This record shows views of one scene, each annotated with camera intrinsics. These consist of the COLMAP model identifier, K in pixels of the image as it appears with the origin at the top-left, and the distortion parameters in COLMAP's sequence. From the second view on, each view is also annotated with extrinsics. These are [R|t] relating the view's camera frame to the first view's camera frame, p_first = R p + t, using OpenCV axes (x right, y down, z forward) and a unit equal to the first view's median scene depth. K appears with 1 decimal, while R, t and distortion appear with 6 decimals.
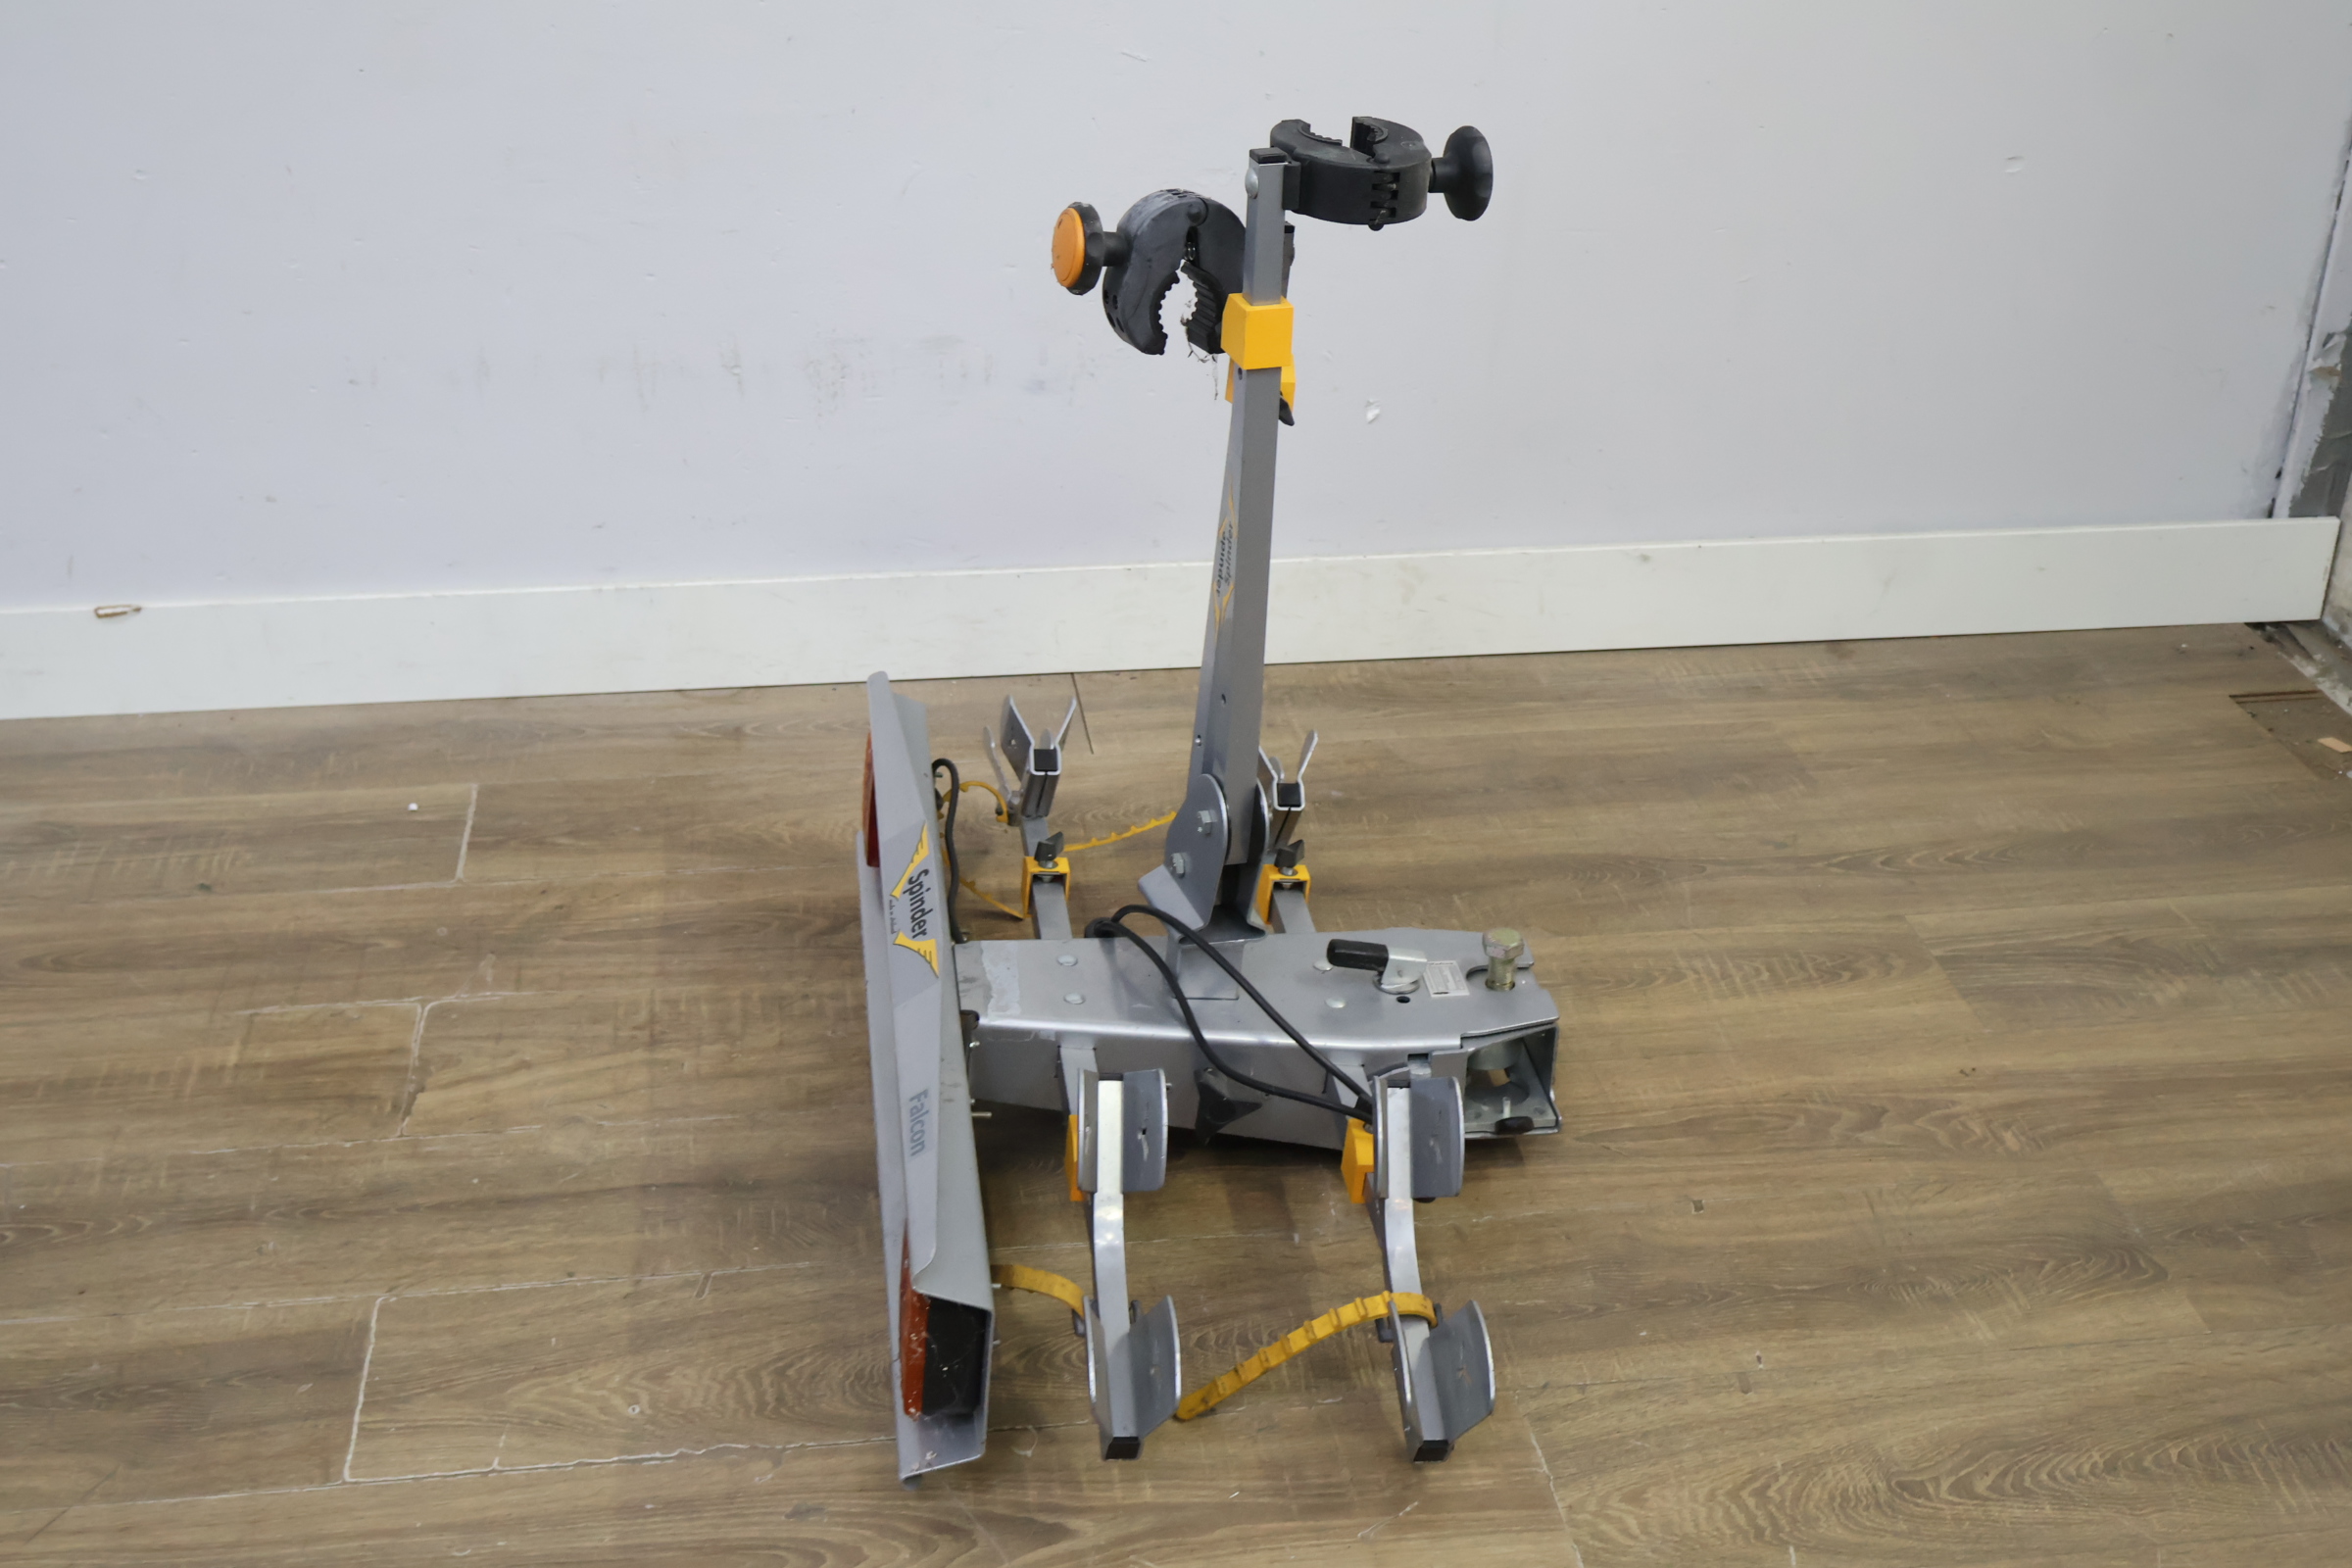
lens RADIAL K [[2811.0, 0, 1163.0], [0, 2811.0, 777.9], [0, 0, 1]] dist [-0.006428, 0.000000]
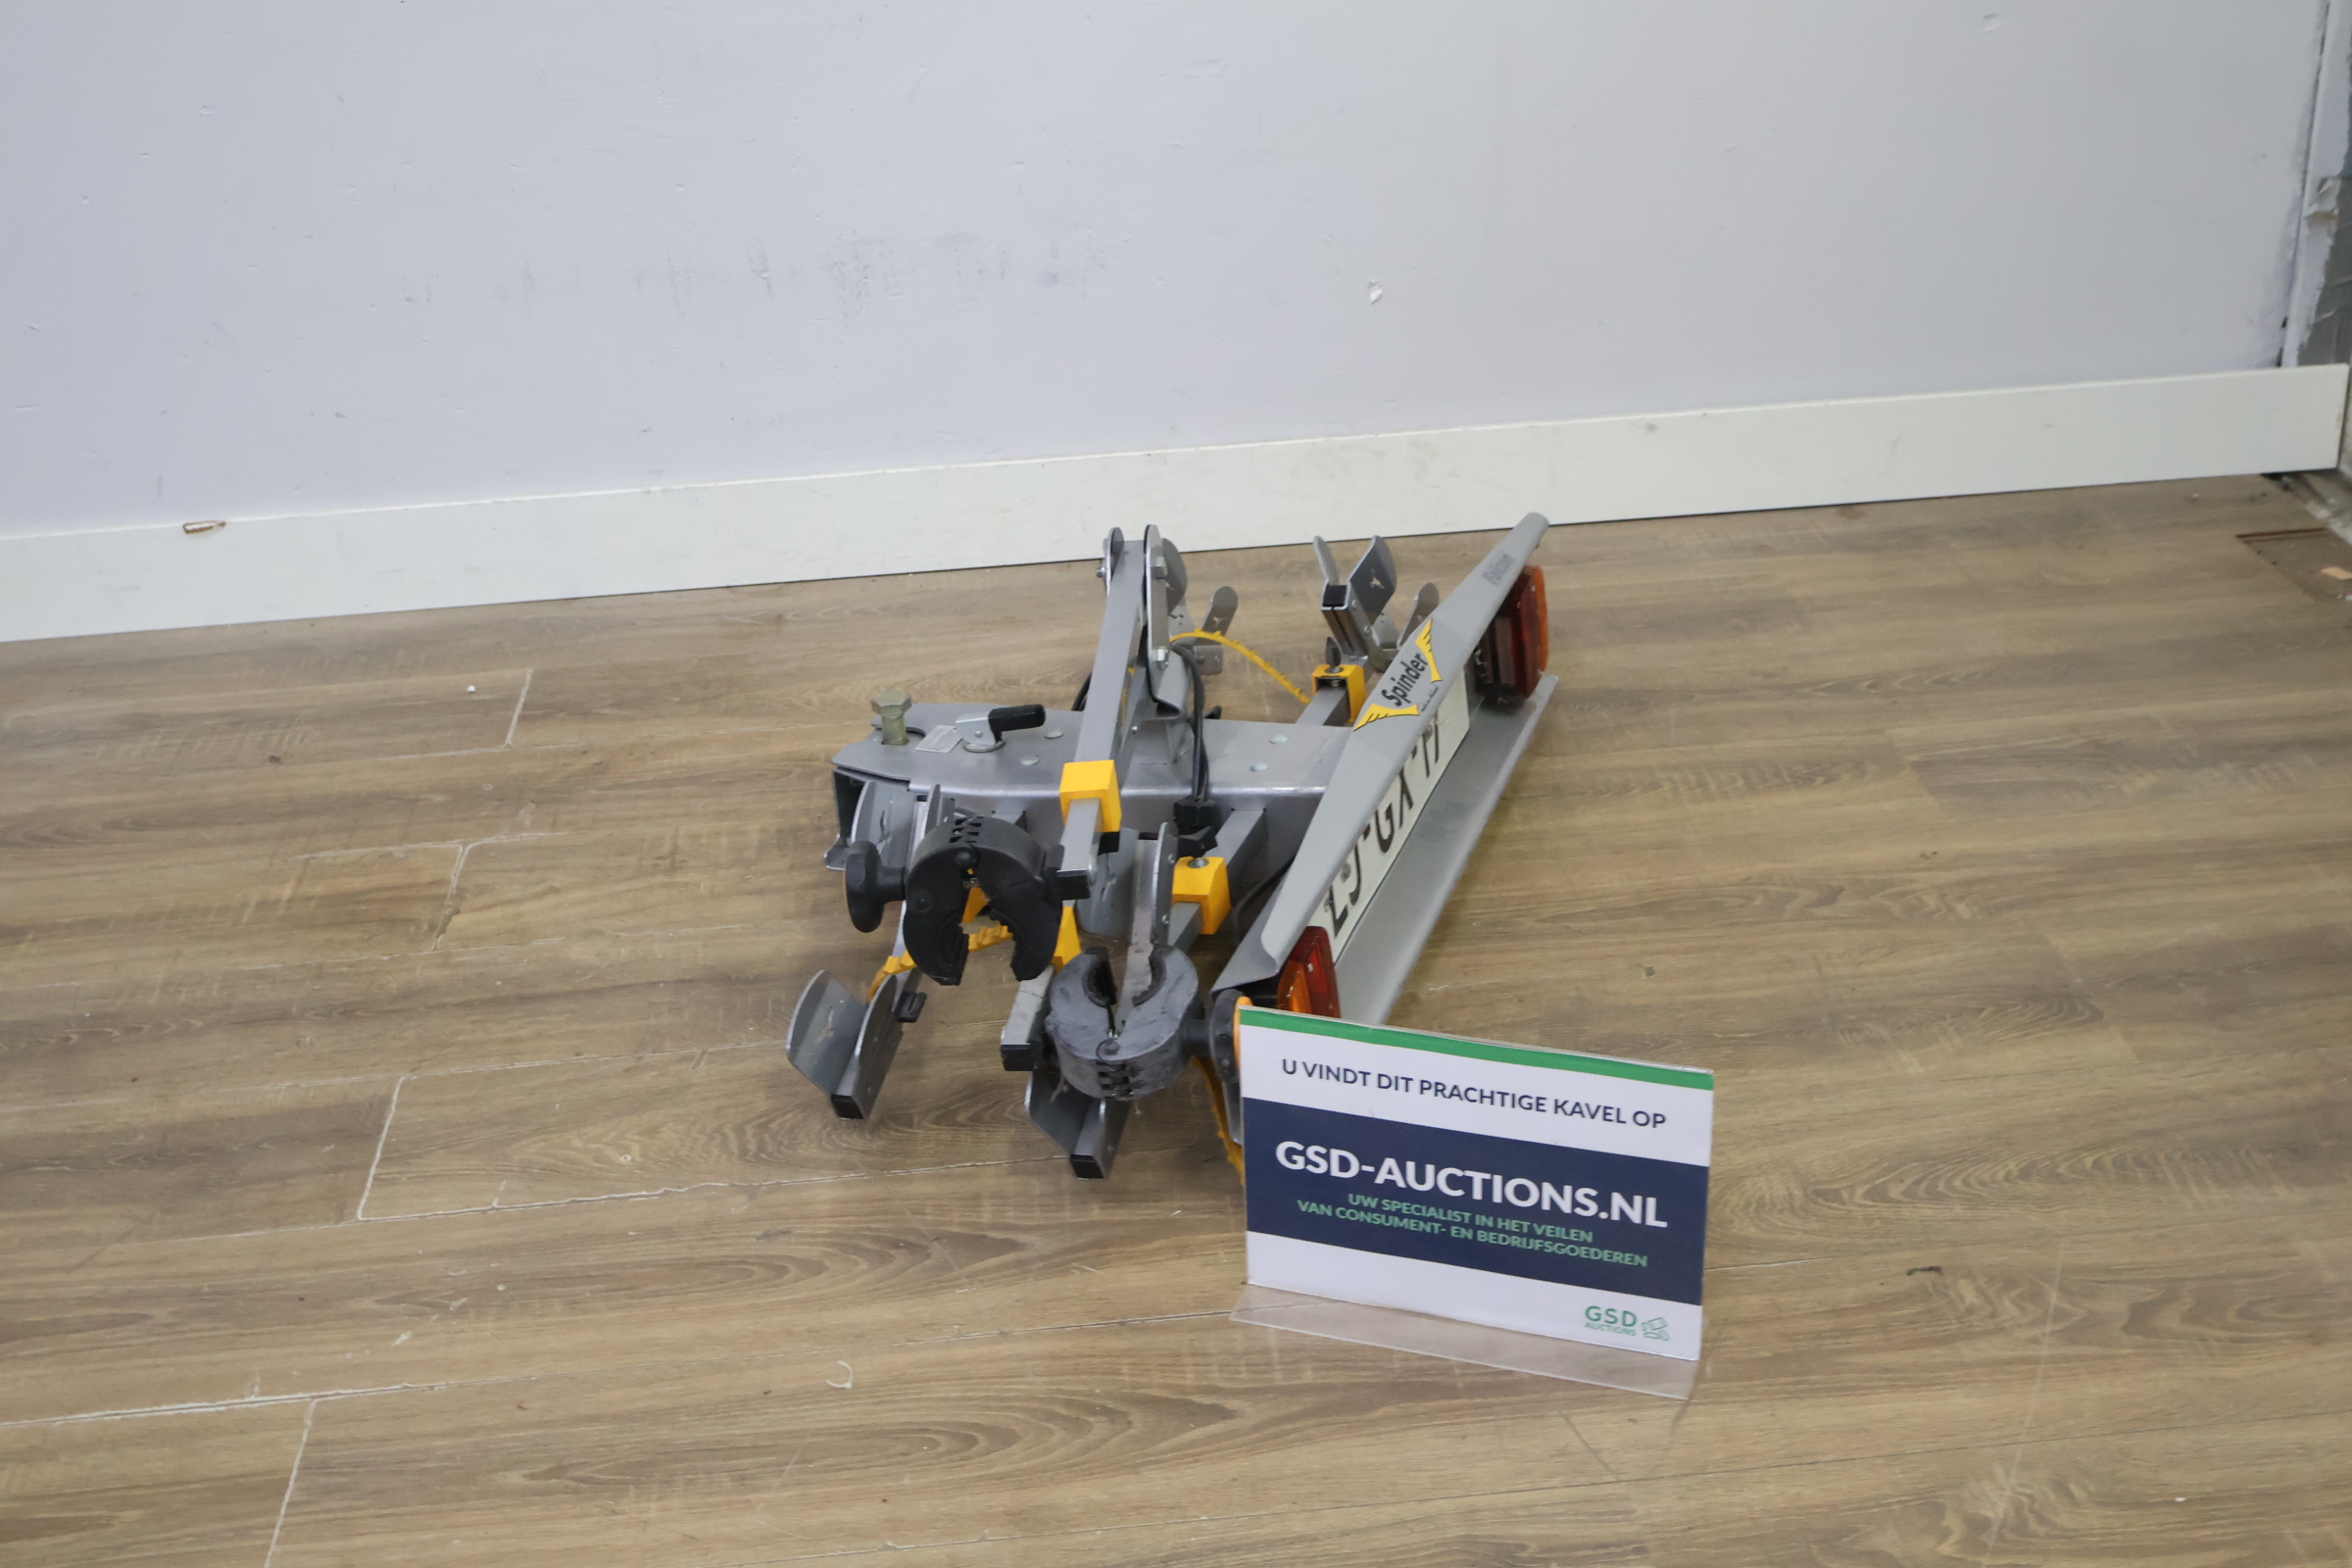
lens RADIAL K [[2811.0, 0, 1171.1], [0, 2811.0, 794.0], [0, 0, 1]] dist [-0.006428, 0.000000]
pose [[0.996759, -0.034972, -0.072440, 0.086237], [0.033132, 0.999101, -0.026449, 0.101907], [0.073299, 0.023963, 0.997022, -0.050157]]
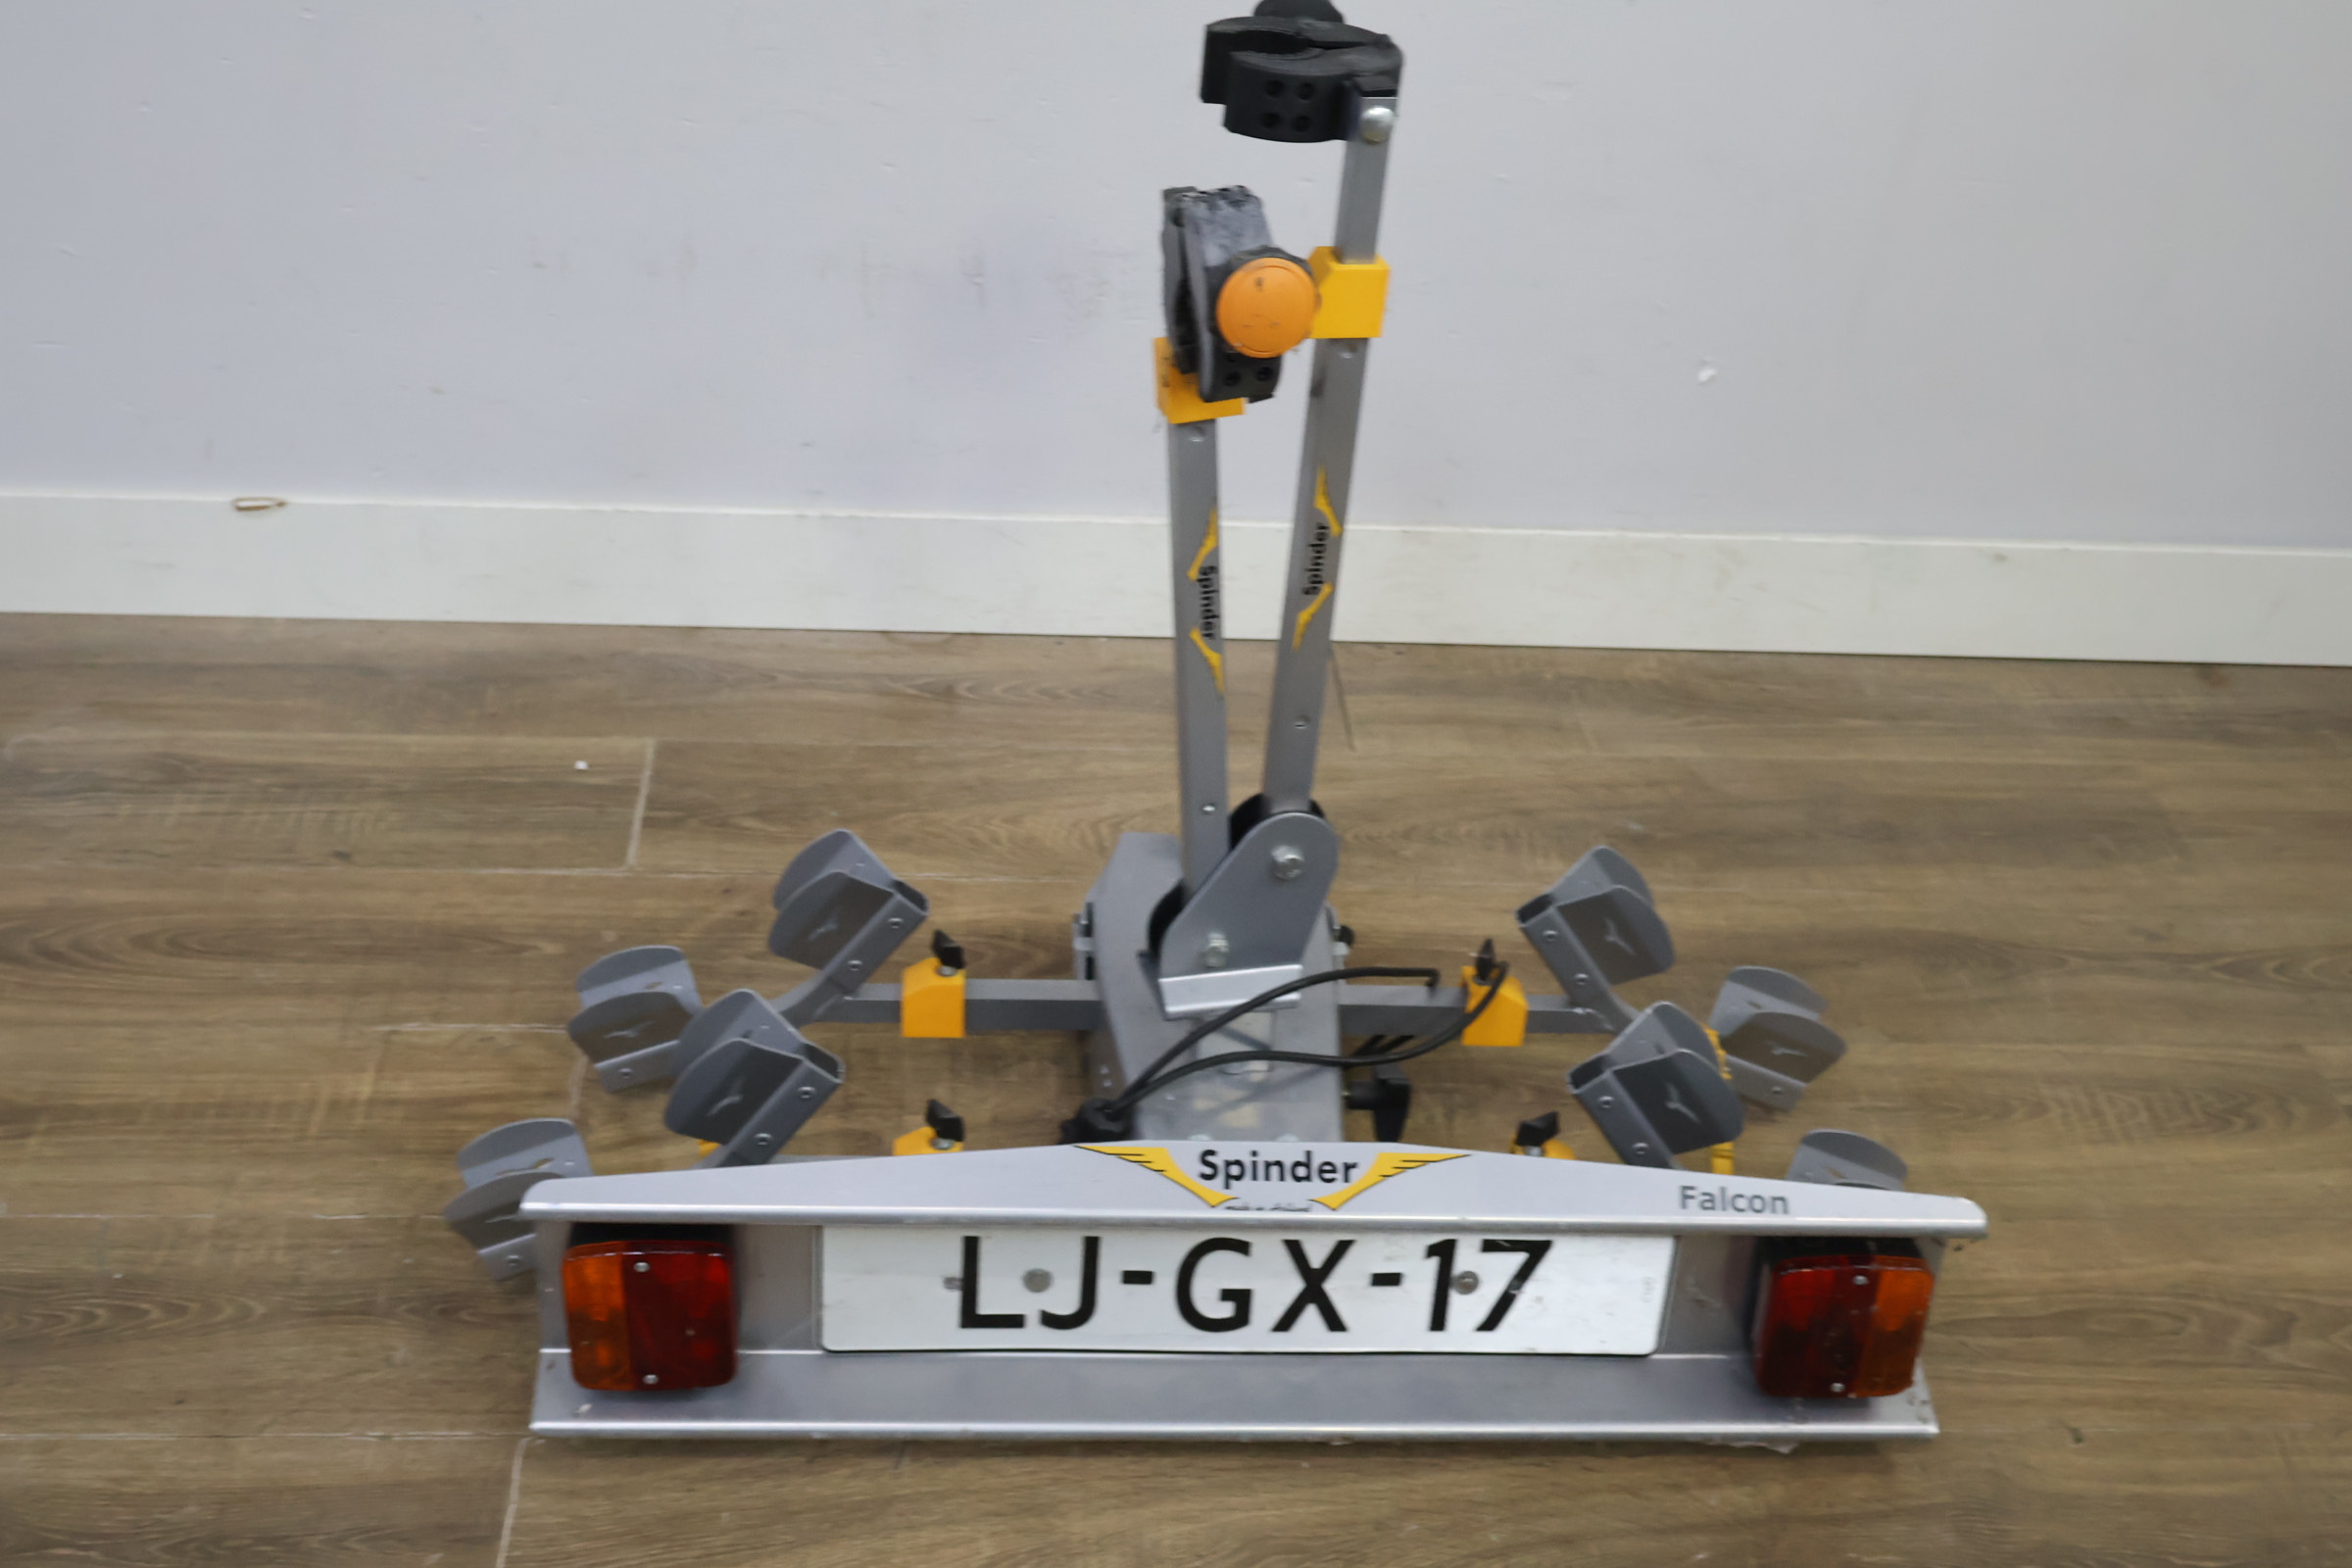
lens RADIAL K [[2811.0, 0, 1159.0], [0, 2811.0, 778.5], [0, 0, 1]] dist [-0.006428, 0.000000]
pose [[0.996113, 0.079029, -0.038908, -0.062099], [-0.075036, 0.992630, 0.095155, -0.096424], [0.046141, -0.091865, 0.994702, 0.160325]]
